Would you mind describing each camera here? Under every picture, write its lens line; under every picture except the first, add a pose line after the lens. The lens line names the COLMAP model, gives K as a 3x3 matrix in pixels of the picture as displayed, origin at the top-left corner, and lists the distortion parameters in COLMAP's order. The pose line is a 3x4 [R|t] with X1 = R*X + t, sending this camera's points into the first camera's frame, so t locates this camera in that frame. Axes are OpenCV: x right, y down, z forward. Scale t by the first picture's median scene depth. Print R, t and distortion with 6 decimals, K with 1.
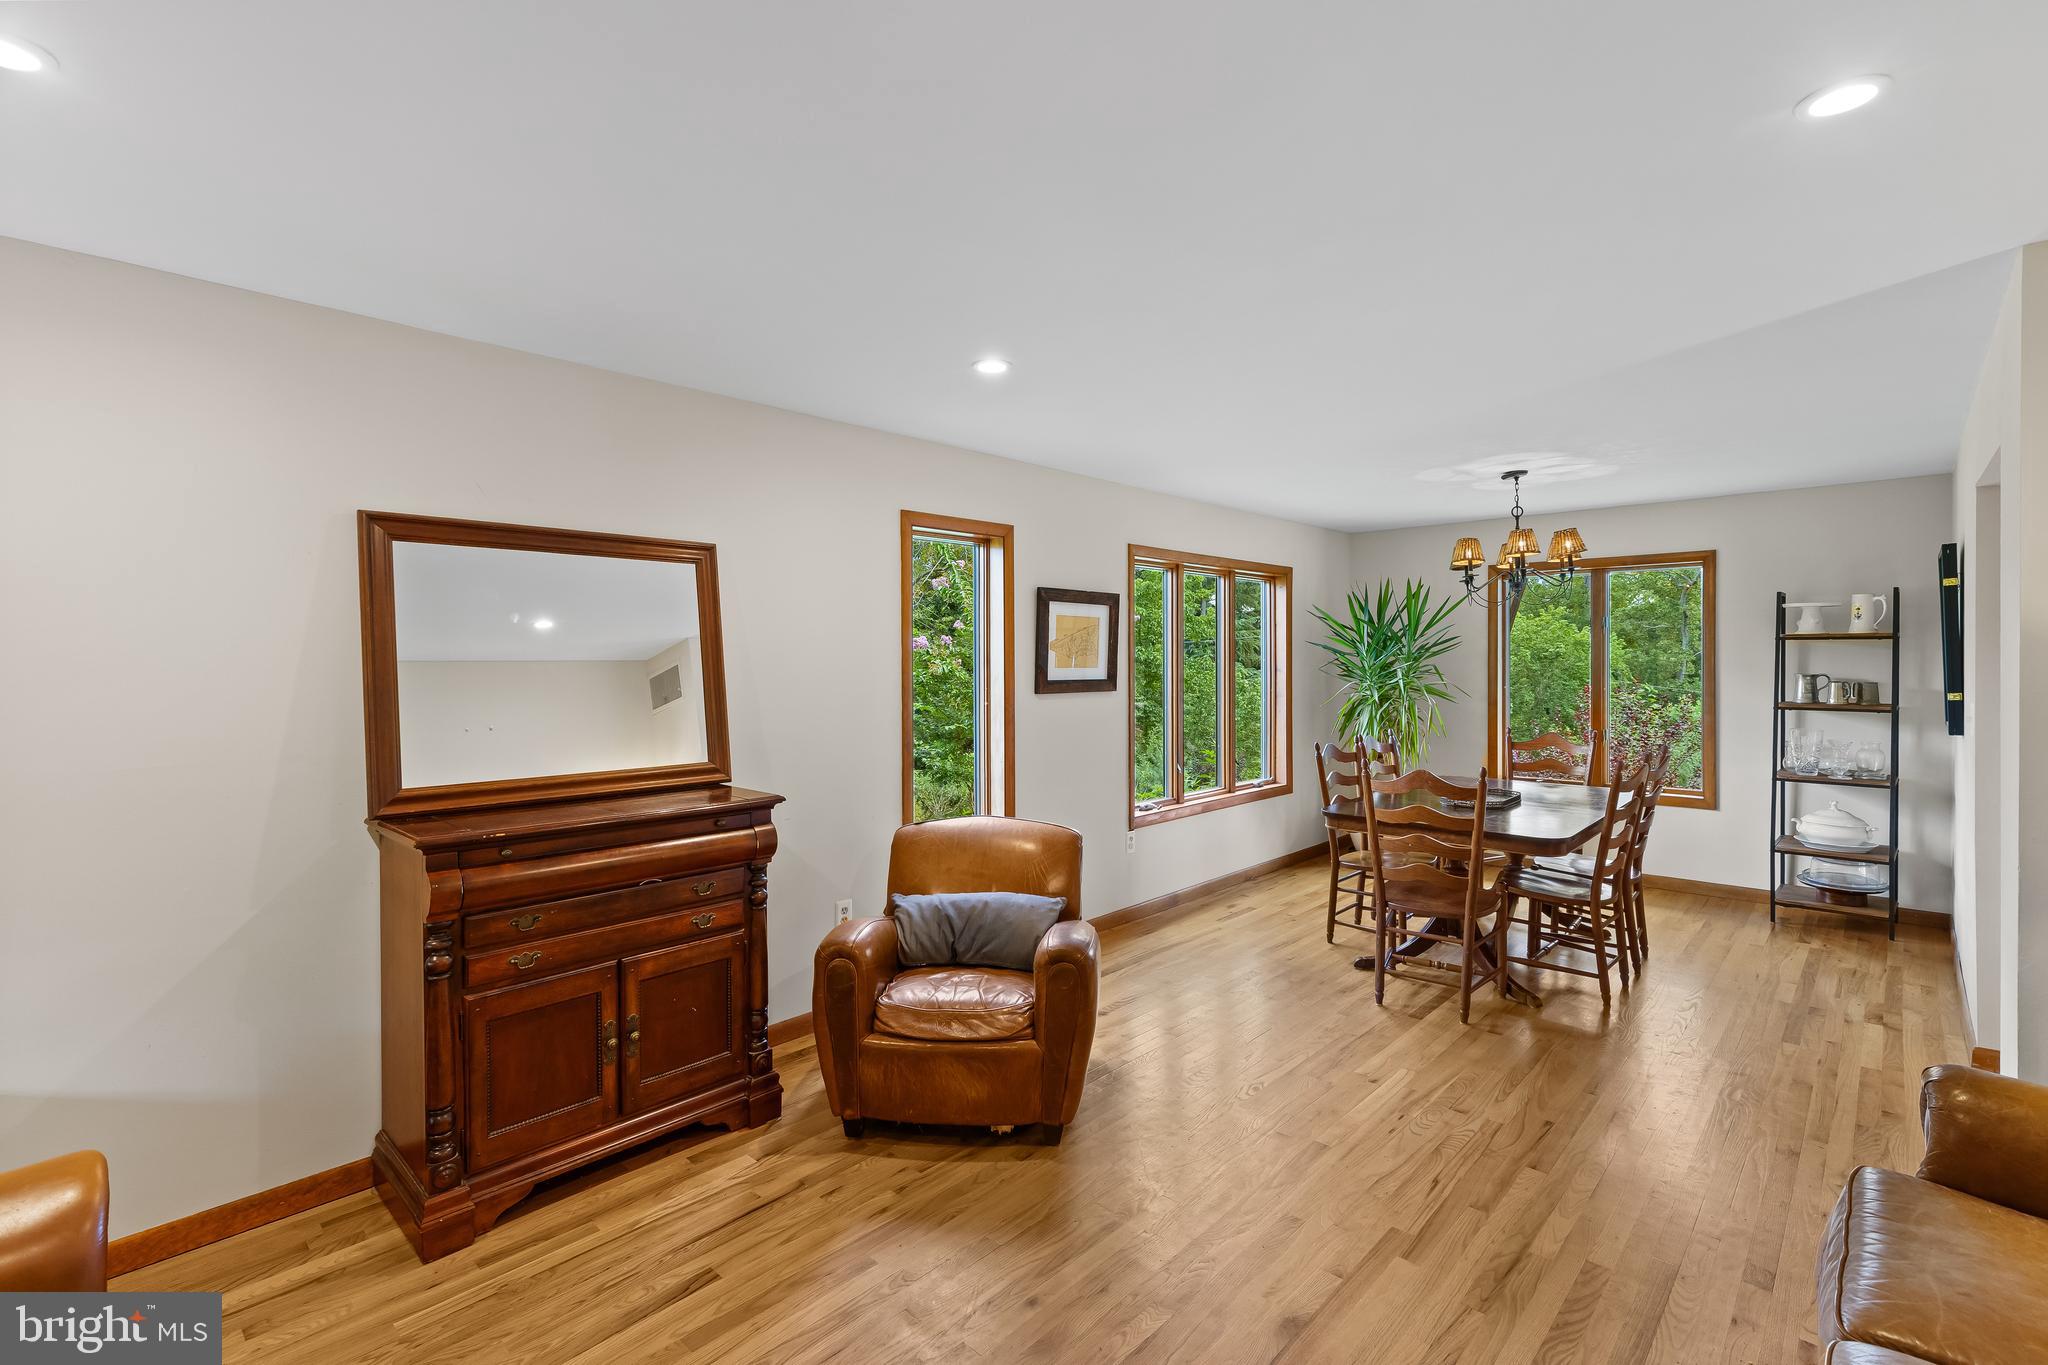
lens RADIAL K [[923.5, 0, 1031.2], [0, 923.5, 673.3], [0, 0, 1]] dist [0.004321, -0.000501]
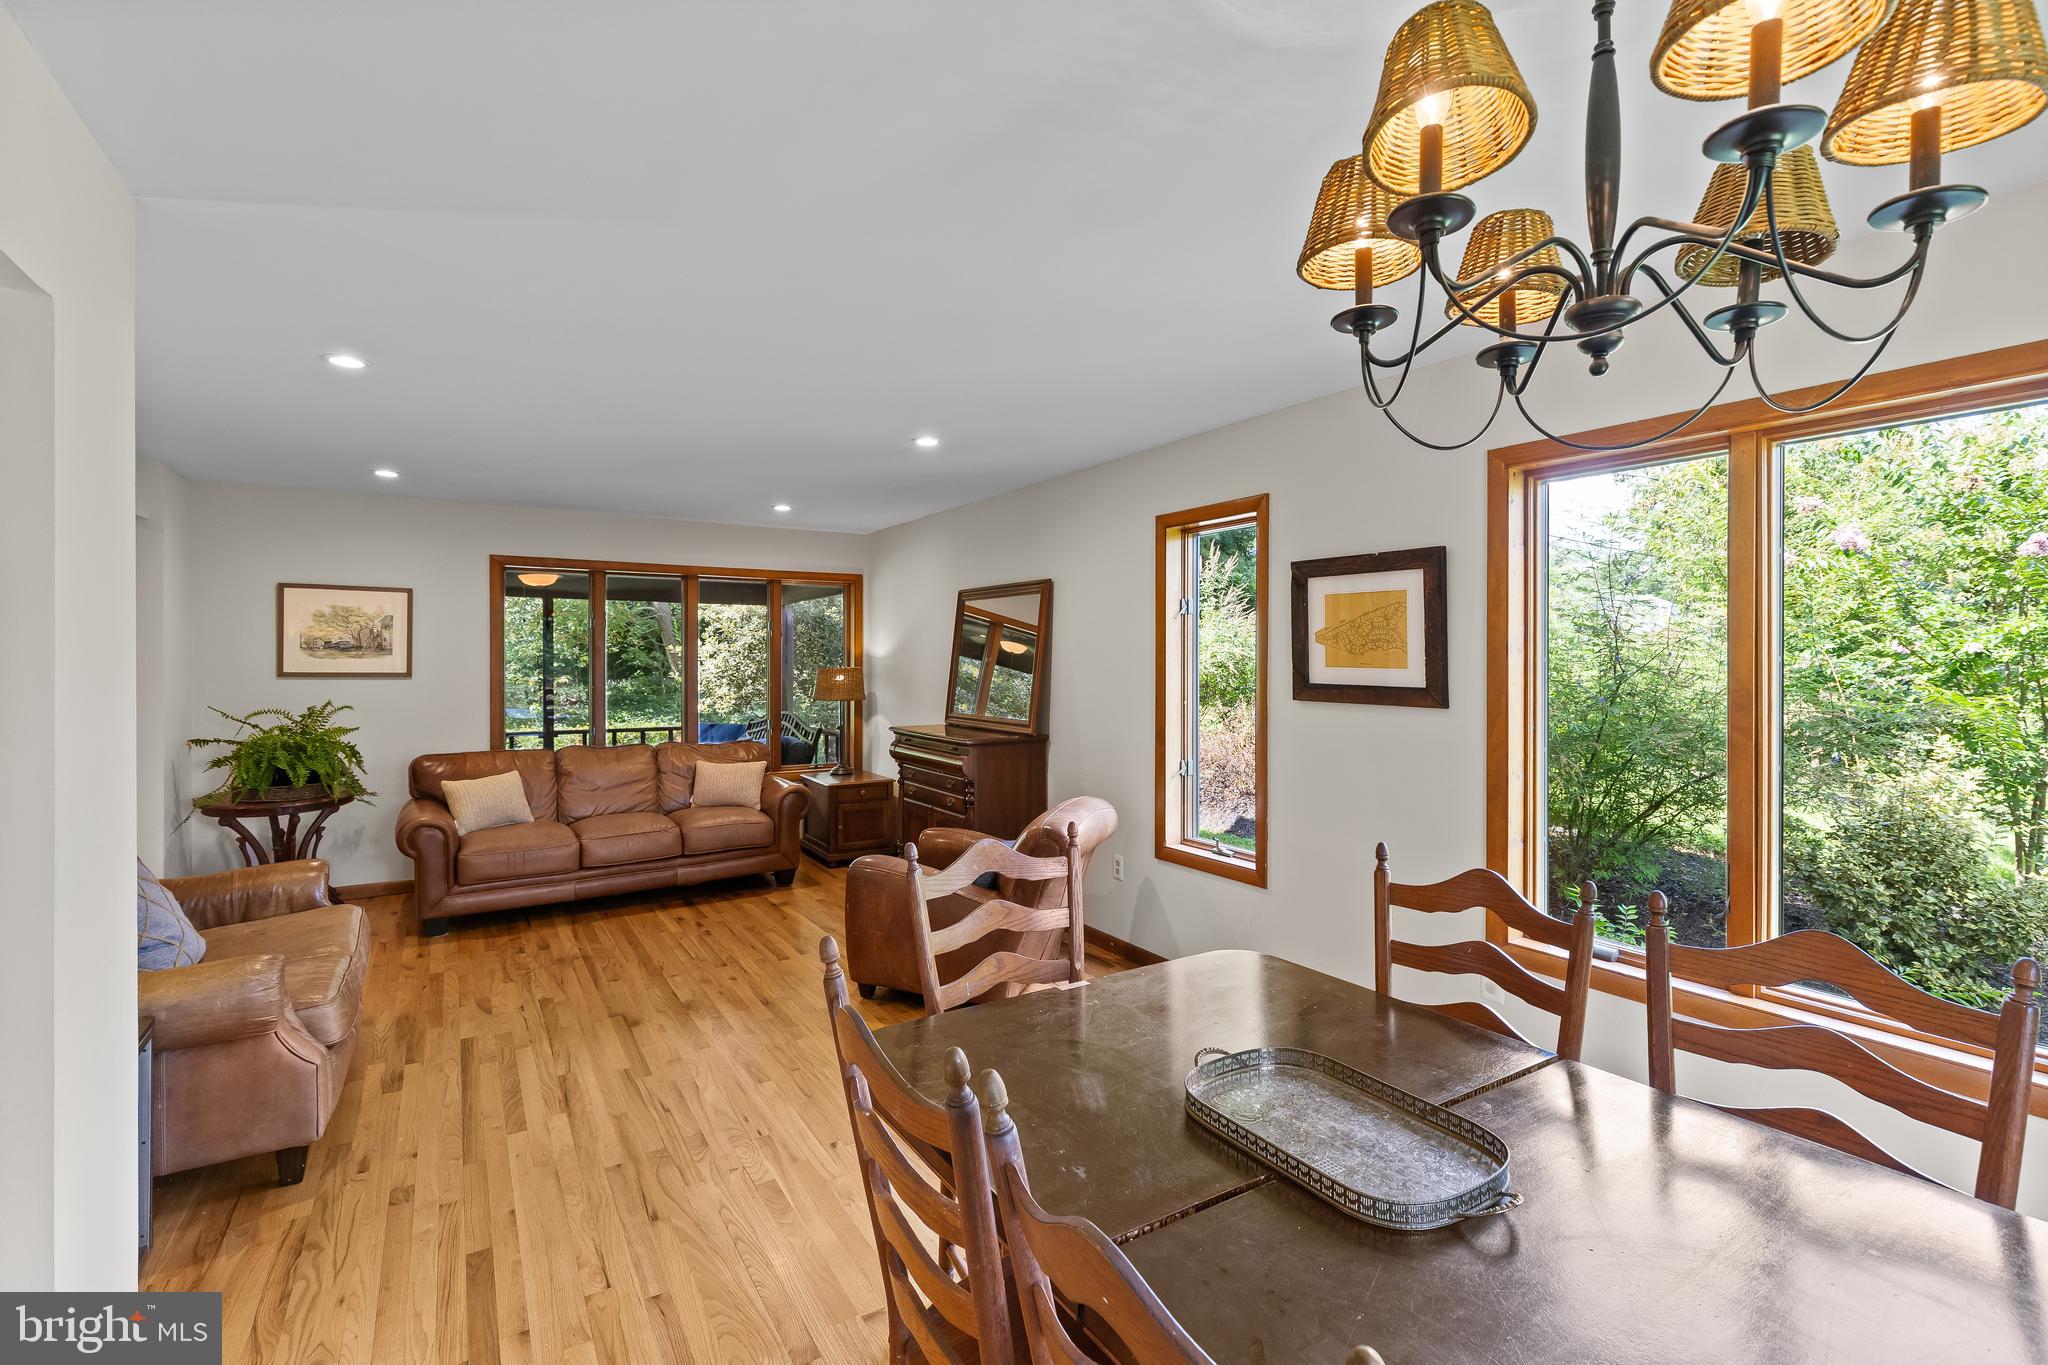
lens RADIAL K [[923.5, 0, 1027.8], [0, 923.5, 666.4], [0, 0, 1]] dist [0.004321, -0.000501]
pose [[-0.258181, 0.016105, -0.965962, 0.807039], [-0.011247, 0.999743, 0.019675, -0.018556], [0.966031, 0.015944, -0.257933, 0.975003]]
